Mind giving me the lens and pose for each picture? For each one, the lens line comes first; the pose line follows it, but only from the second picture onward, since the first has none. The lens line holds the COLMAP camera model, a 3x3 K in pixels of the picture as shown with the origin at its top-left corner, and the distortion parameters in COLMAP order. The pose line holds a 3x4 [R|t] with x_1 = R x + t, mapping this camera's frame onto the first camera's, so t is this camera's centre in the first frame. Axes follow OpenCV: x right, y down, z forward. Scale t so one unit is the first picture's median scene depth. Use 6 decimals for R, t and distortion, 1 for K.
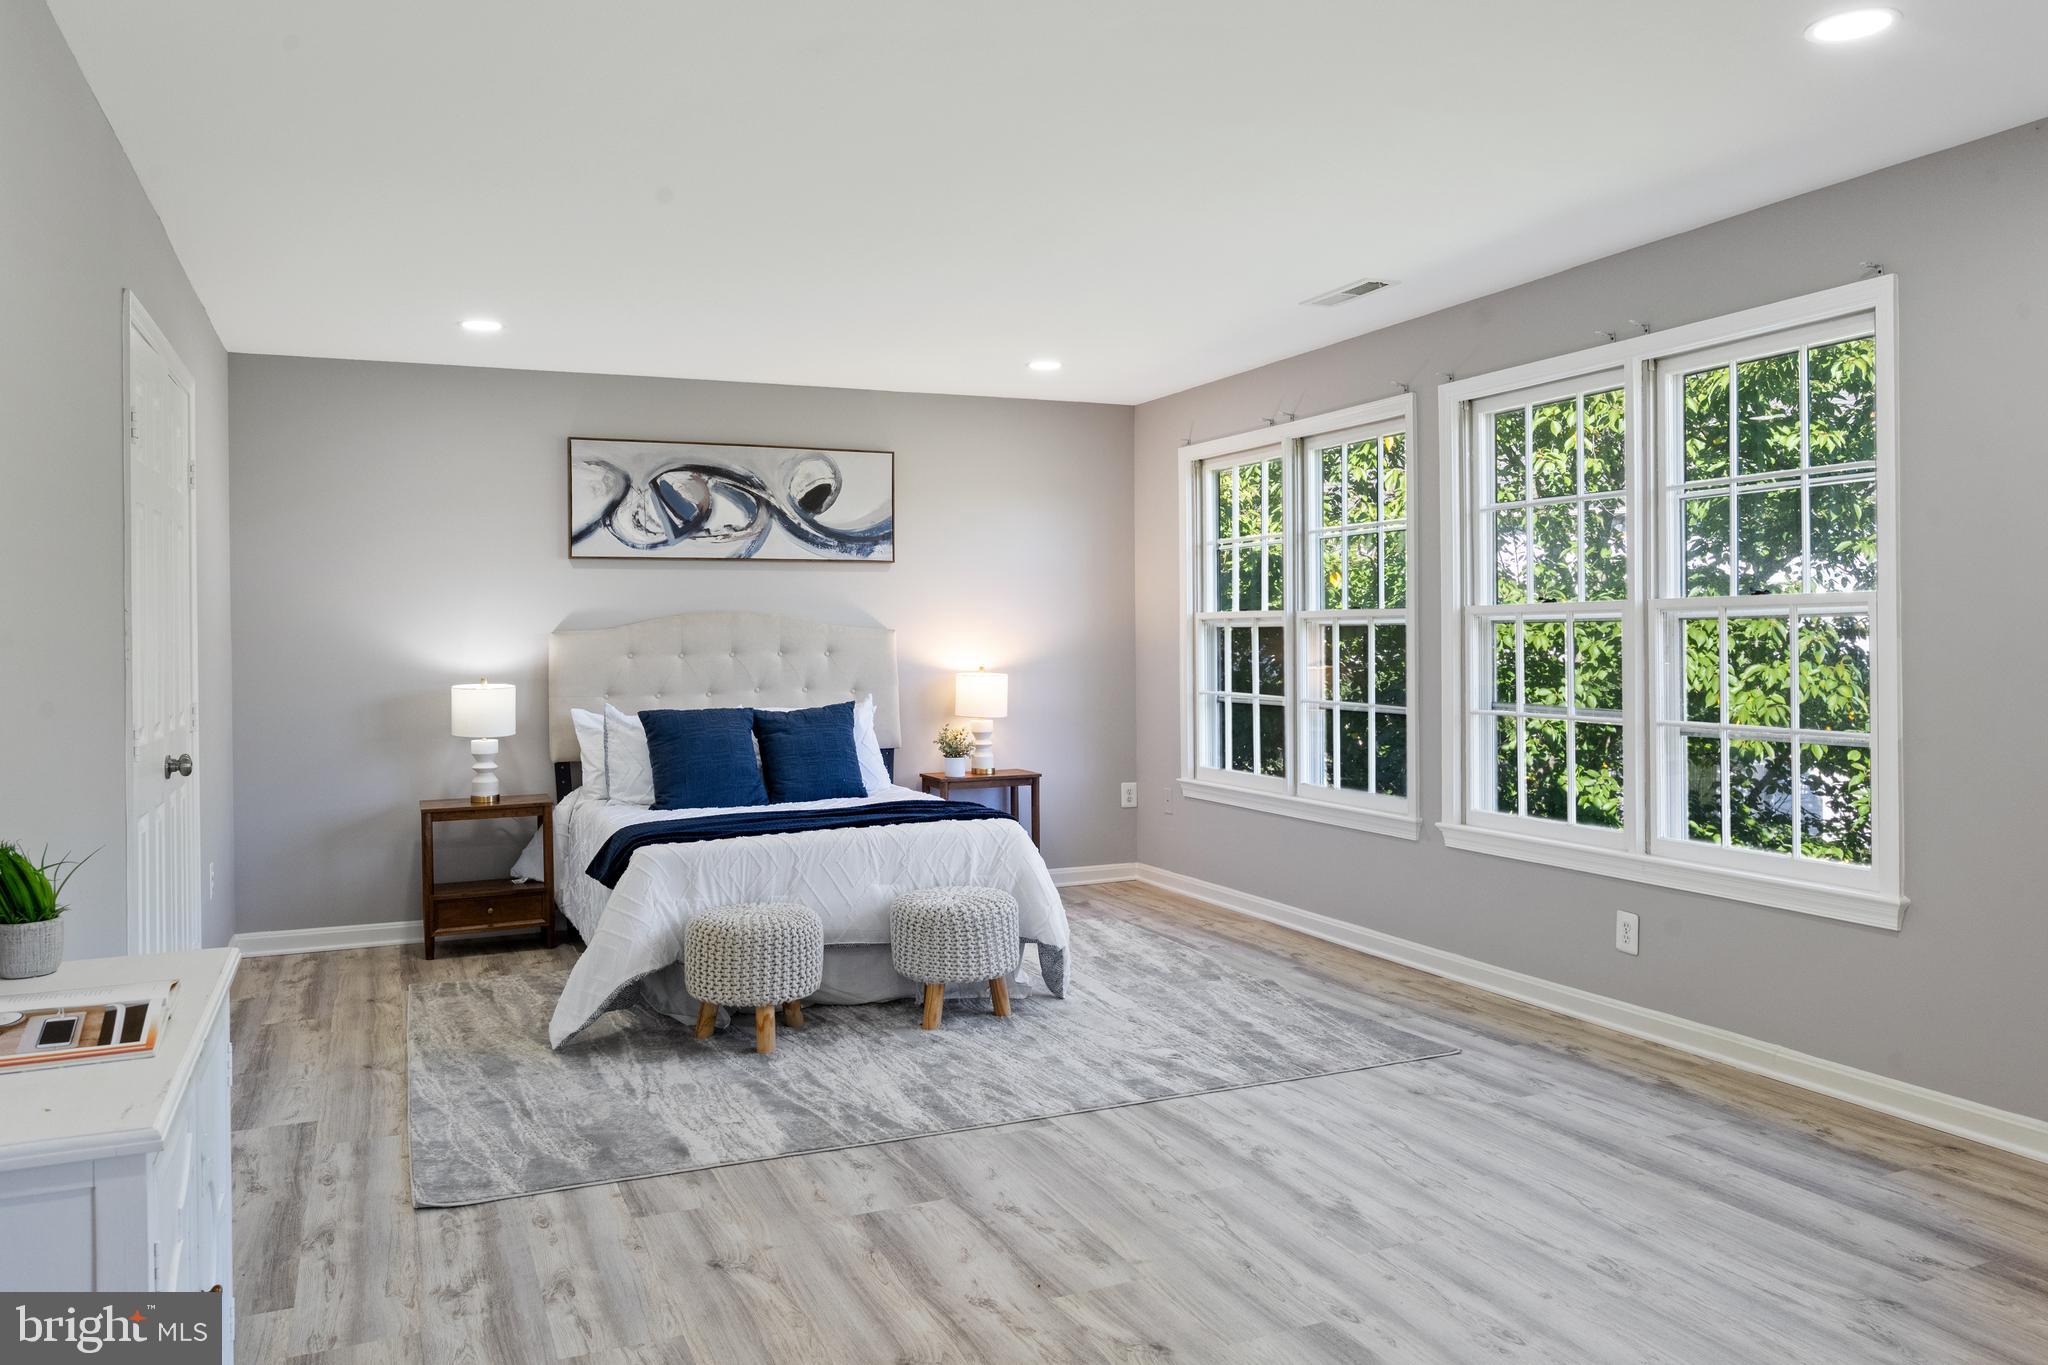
lens RADIAL K [[1452.2, 0, 1022.4], [0, 1452.2, 669.4], [0, 0, 1]] dist [0.004027, 0.001068]
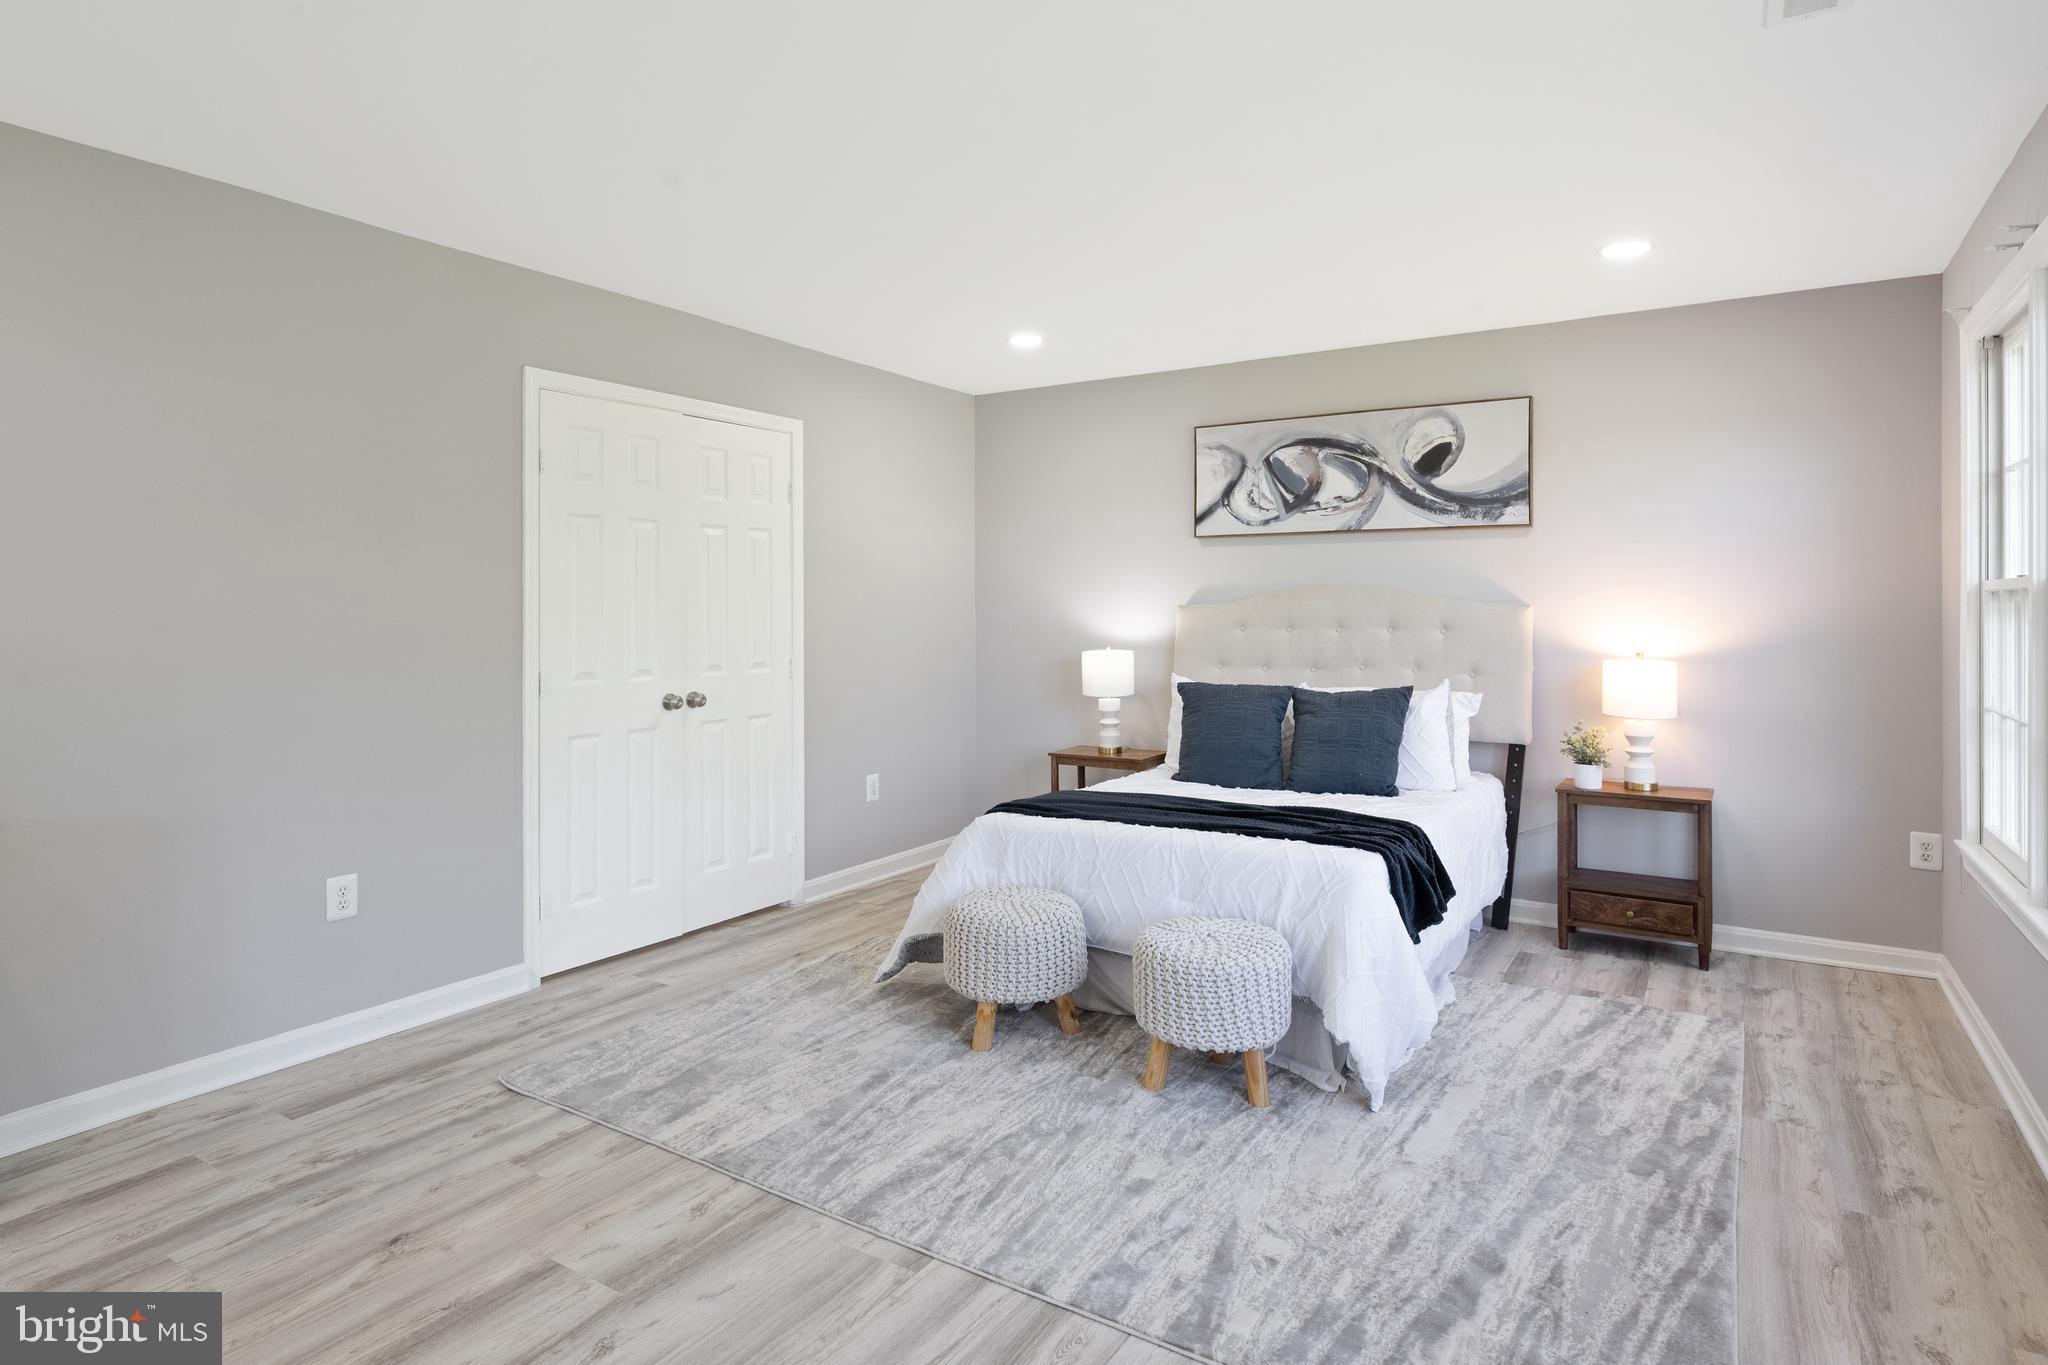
lens RADIAL K [[1121.8, 0, 1032.9], [0, 1121.8, 612.8], [0, 0, 1]] dist [-0.000390, -0.001046]
pose [[0.568904, 0.012095, -0.822315, 0.472182], [-0.024358, 0.999701, -0.002148, -0.023427], [0.822043, 0.021251, 0.569029, 0.639428]]
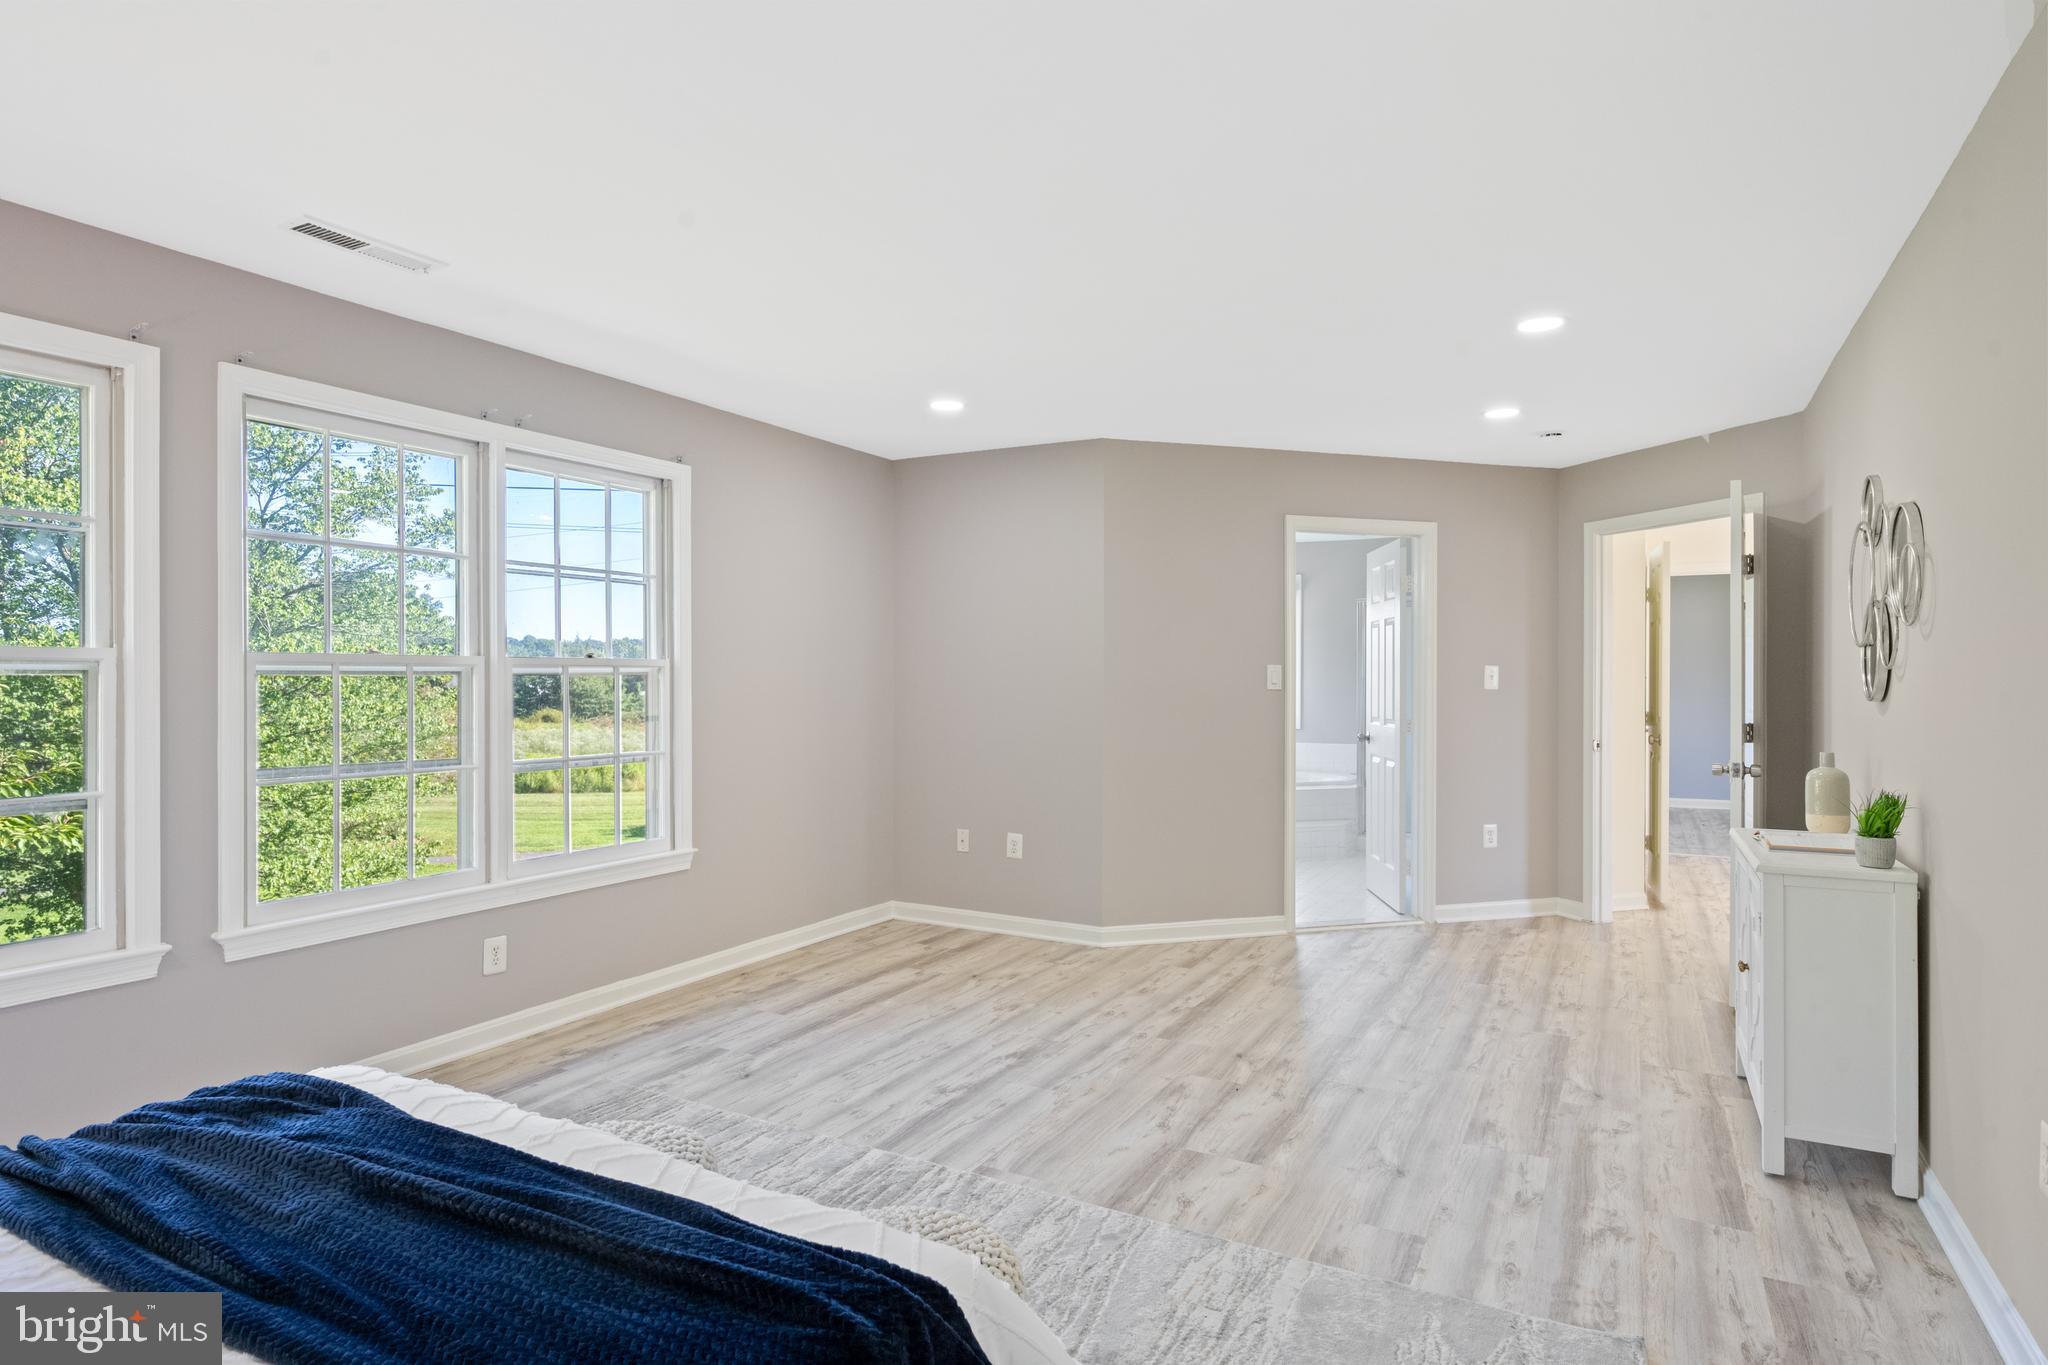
lens RADIAL K [[1139.2, 0, 1029.1], [0, 1139.2, 683.1], [0, 0, 1]] dist [-0.004258, 0.000448]
pose [[-0.618570, 0.010818, 0.785655, -0.557830], [0.026441, 0.999626, 0.007053, -0.023128], [-0.785285, 0.025136, -0.618624, 1.302969]]
